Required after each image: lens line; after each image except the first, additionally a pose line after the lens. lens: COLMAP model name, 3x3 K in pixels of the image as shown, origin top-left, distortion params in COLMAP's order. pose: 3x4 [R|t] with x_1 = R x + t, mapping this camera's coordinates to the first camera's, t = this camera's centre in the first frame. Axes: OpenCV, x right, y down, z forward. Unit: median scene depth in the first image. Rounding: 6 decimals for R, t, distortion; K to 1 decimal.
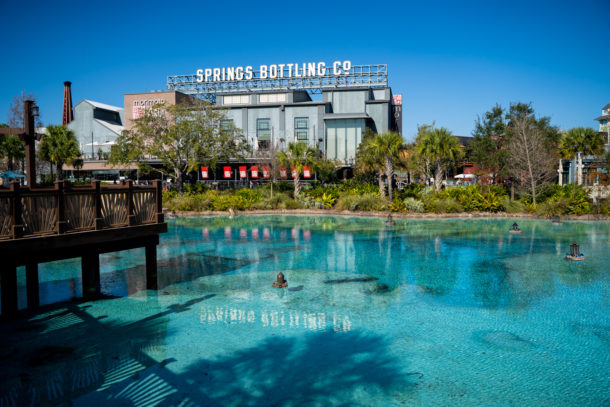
lens RADIAL K [[507.8, 0, 304.6], [0, 507.8, 204.4], [0, 0, 1]] dist [-0.083827, 0.029994]
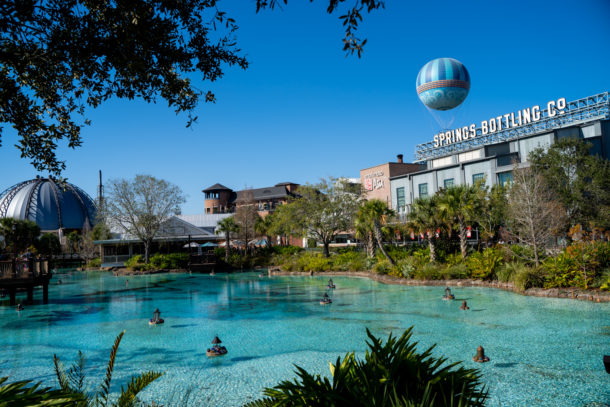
lens RADIAL K [[507.8, 0, 304.2], [0, 507.8, 203.1], [0, 0, 1]] dist [-0.083827, 0.029994]
pose [[0.642017, -0.078175, -0.762695, 0.434661], [-0.006617, 0.994186, -0.107473, -0.010892], [0.766662, 0.074046, 0.637767, 0.128021]]
